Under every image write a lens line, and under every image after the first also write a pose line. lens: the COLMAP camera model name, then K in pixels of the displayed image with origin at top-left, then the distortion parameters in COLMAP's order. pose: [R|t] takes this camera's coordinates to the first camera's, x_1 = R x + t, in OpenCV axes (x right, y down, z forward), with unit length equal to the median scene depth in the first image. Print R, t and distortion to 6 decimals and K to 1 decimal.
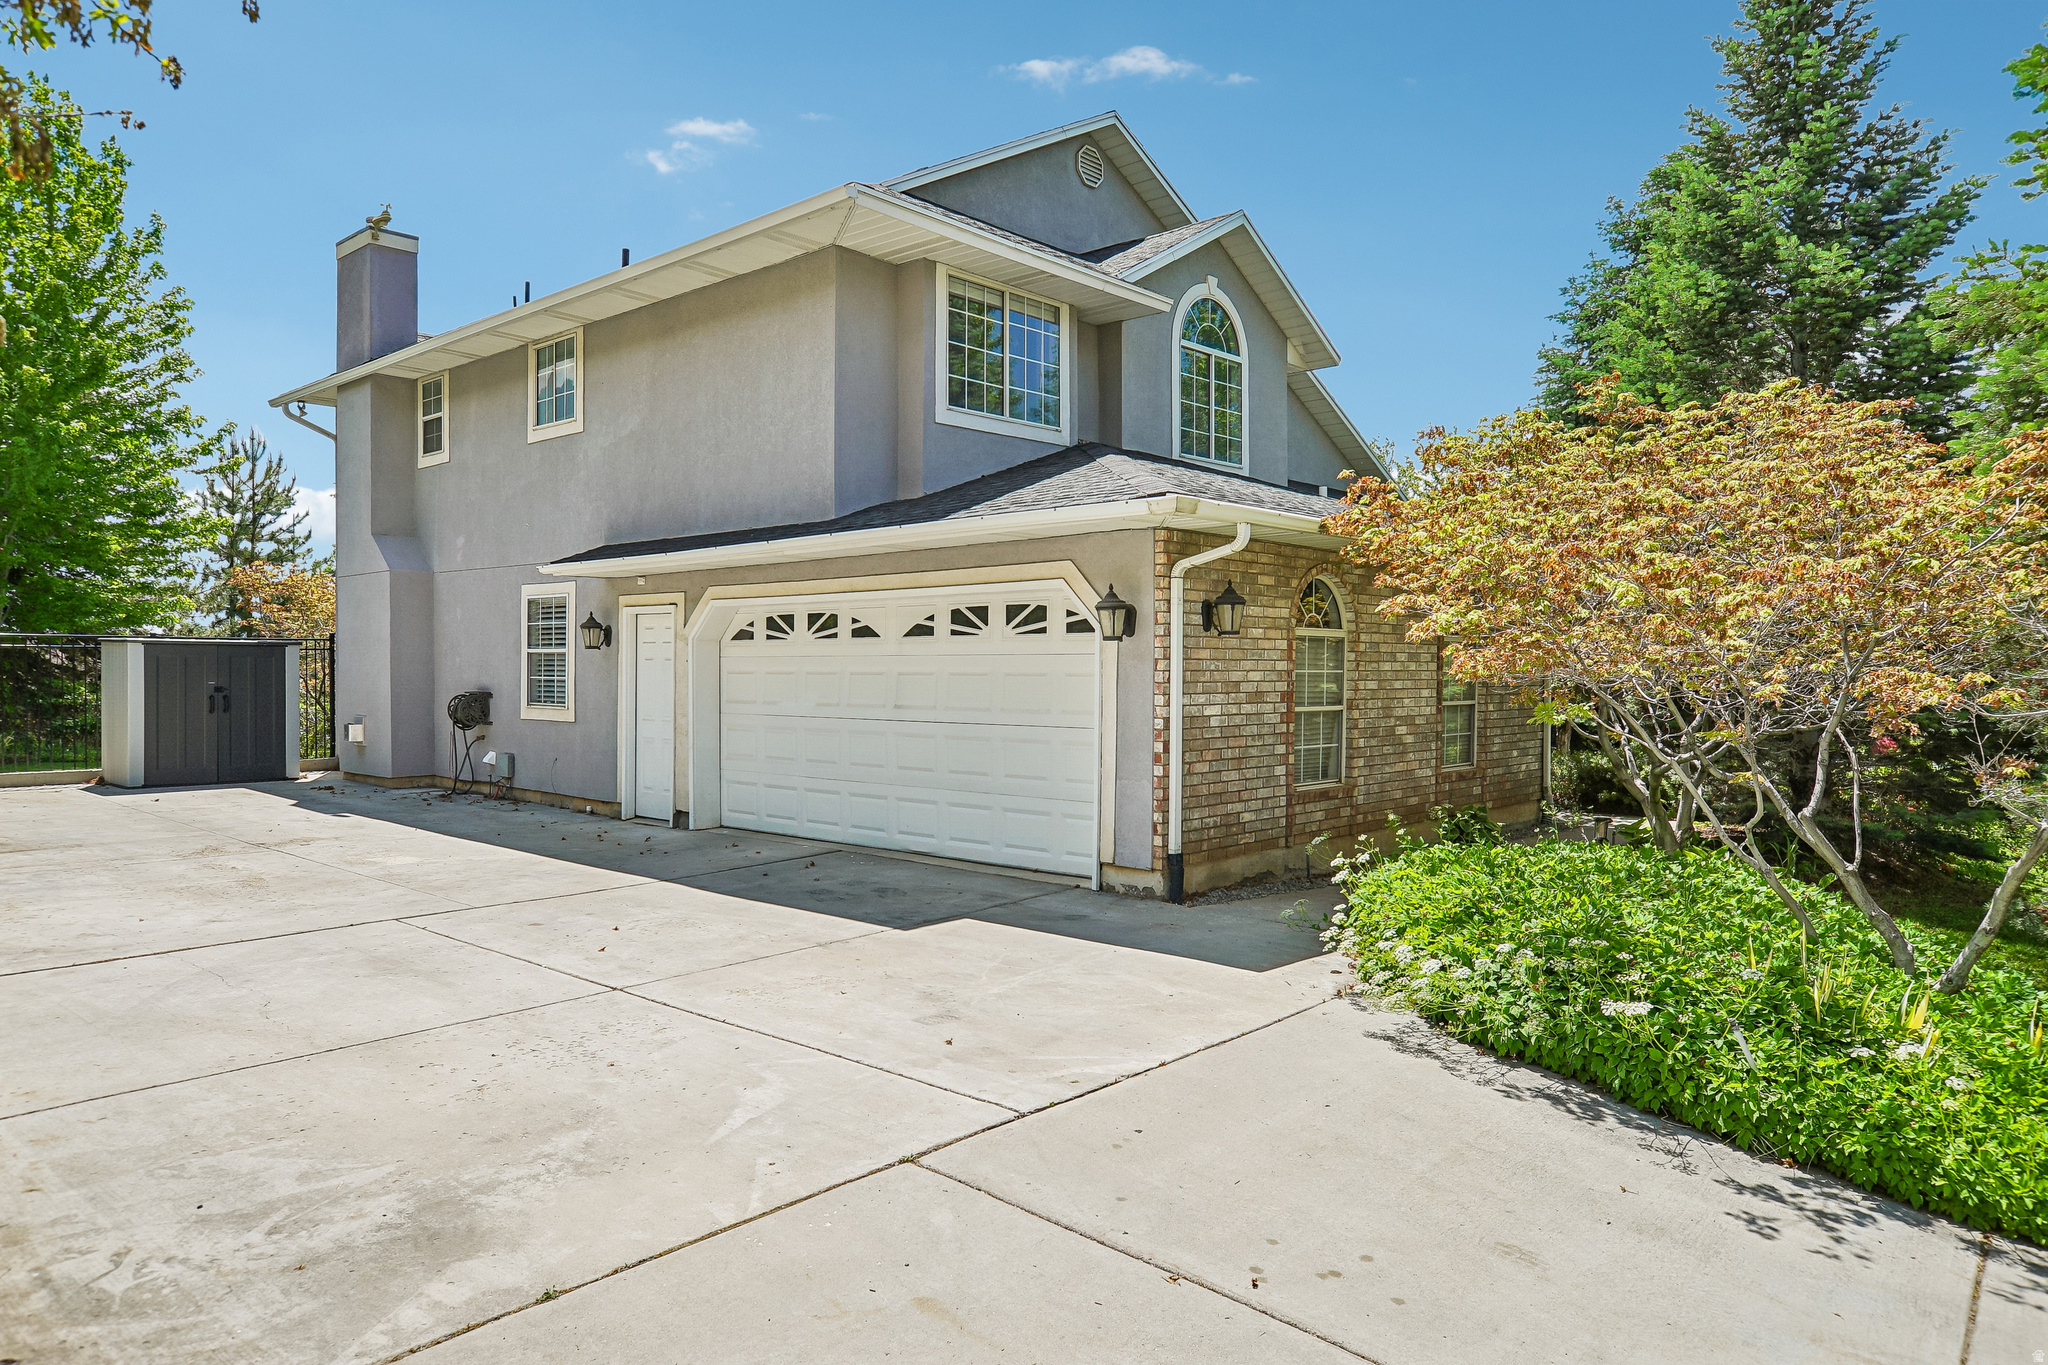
lens RADIAL K [[1227.4, 0, 1024.0], [0, 1227.4, 682.5], [0, 0, 1]] dist [-0.045870, 0.046467]
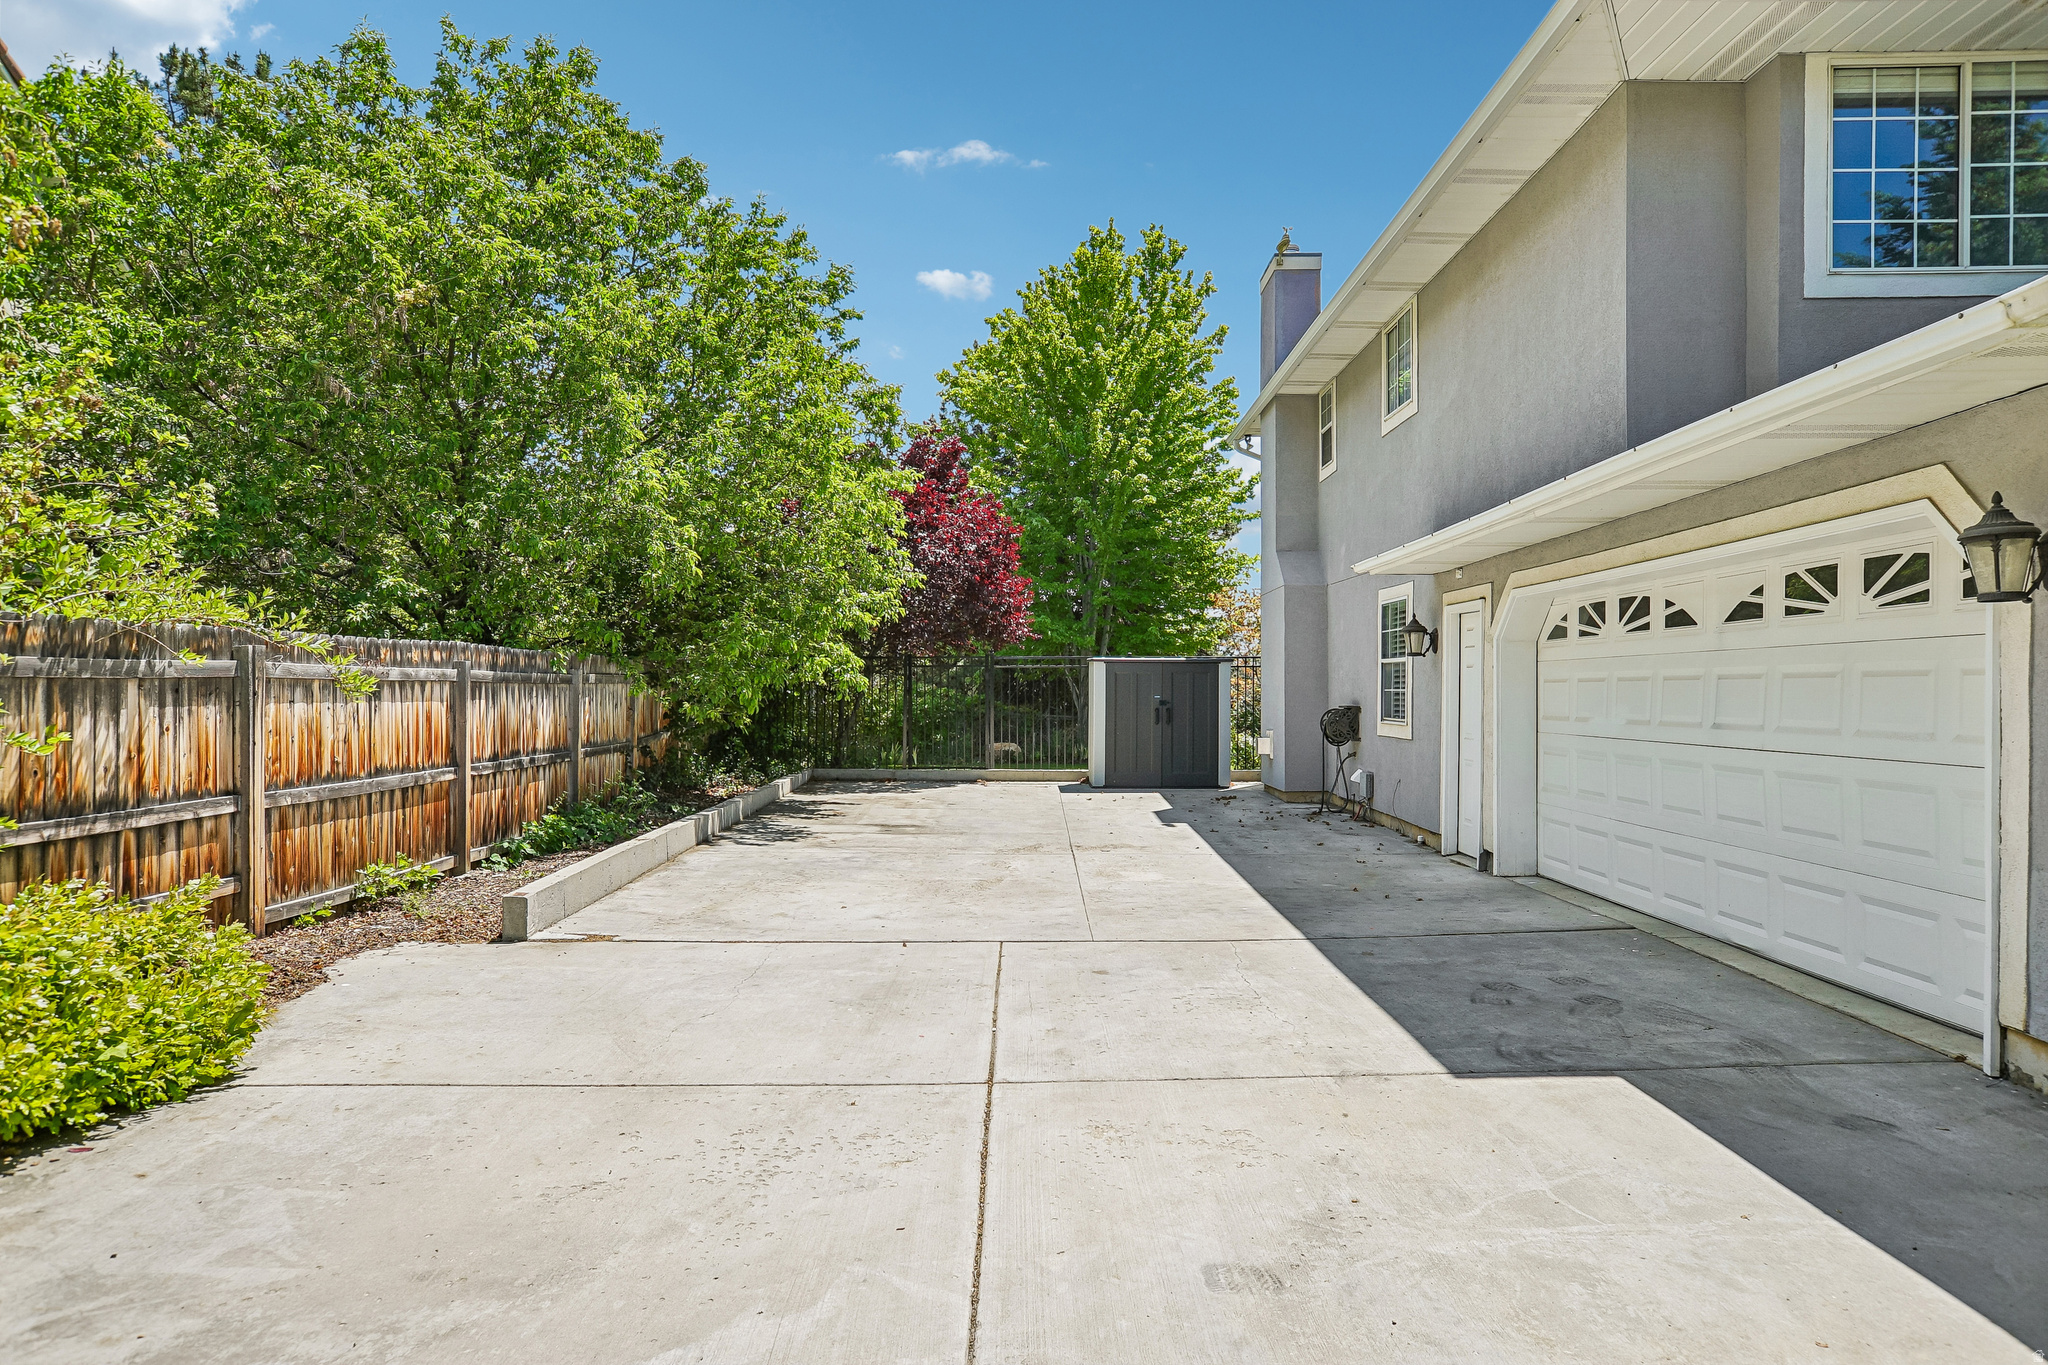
lens RADIAL K [[1227.4, 0, 1024.0], [0, 1227.4, 682.5], [0, 0, 1]] dist [-0.045870, 0.046467]
pose [[0.683380, -0.006181, -0.730037, 0.123324], [-0.006640, 0.999870, -0.014681, 0.007971], [0.730033, 0.014880, 0.683250, 0.260519]]
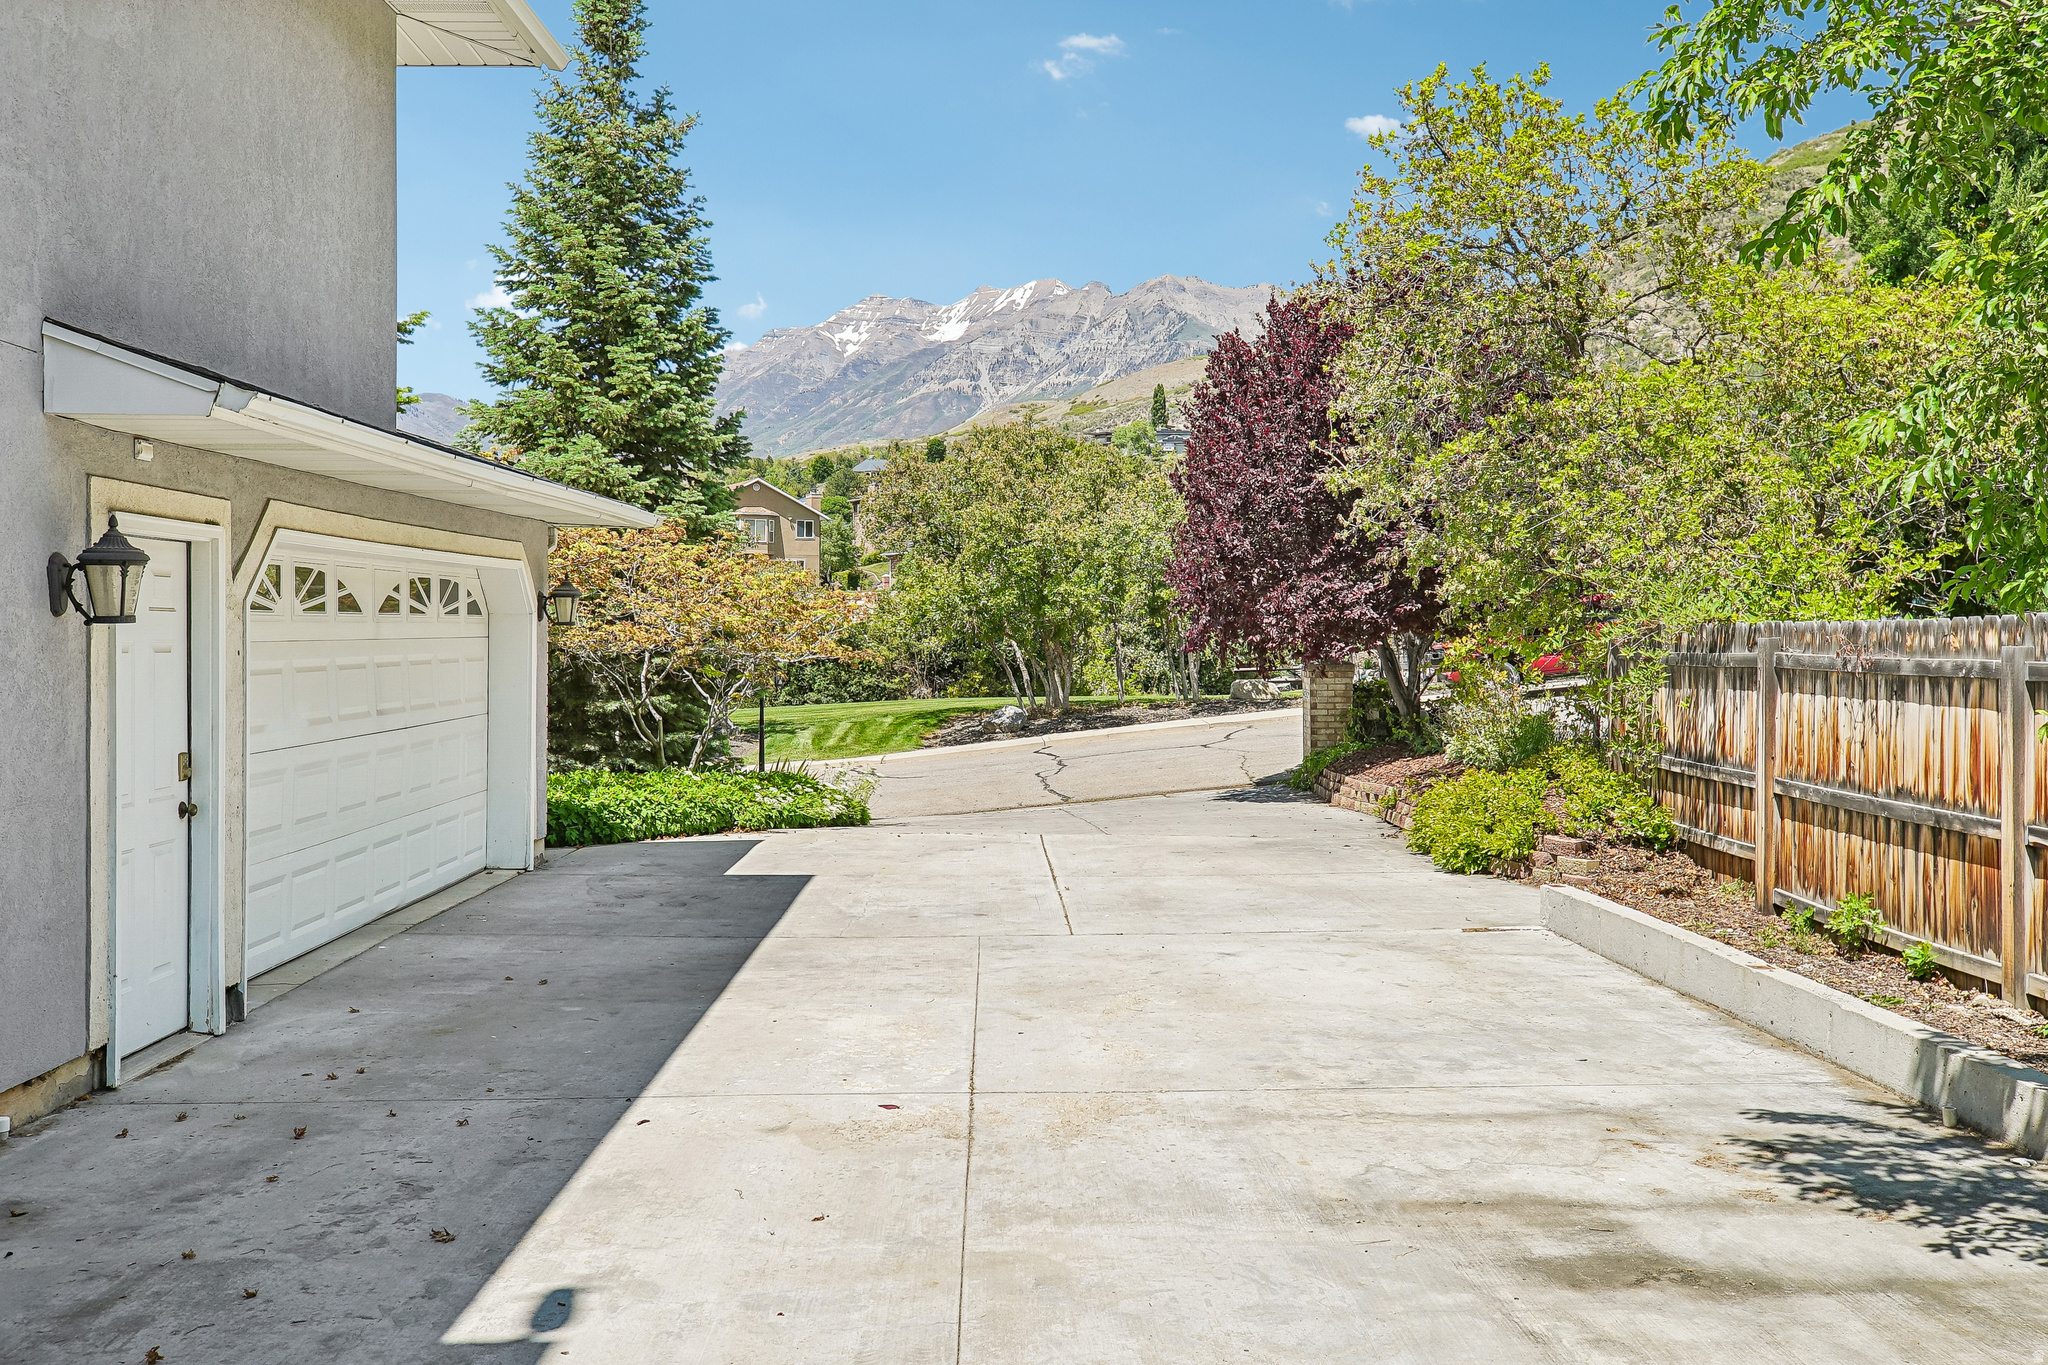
lens RADIAL K [[2290.5, 0, 1024.0], [0, 2290.5, 682.5], [0, 0, 1]] dist [0.003119, 0.003036]
pose [[-0.707738, -0.023224, 0.706093, -1.287626], [0.004260, 0.999301, 0.037138, -0.044073], [-0.706462, 0.029292, -0.707144, 1.656418]]
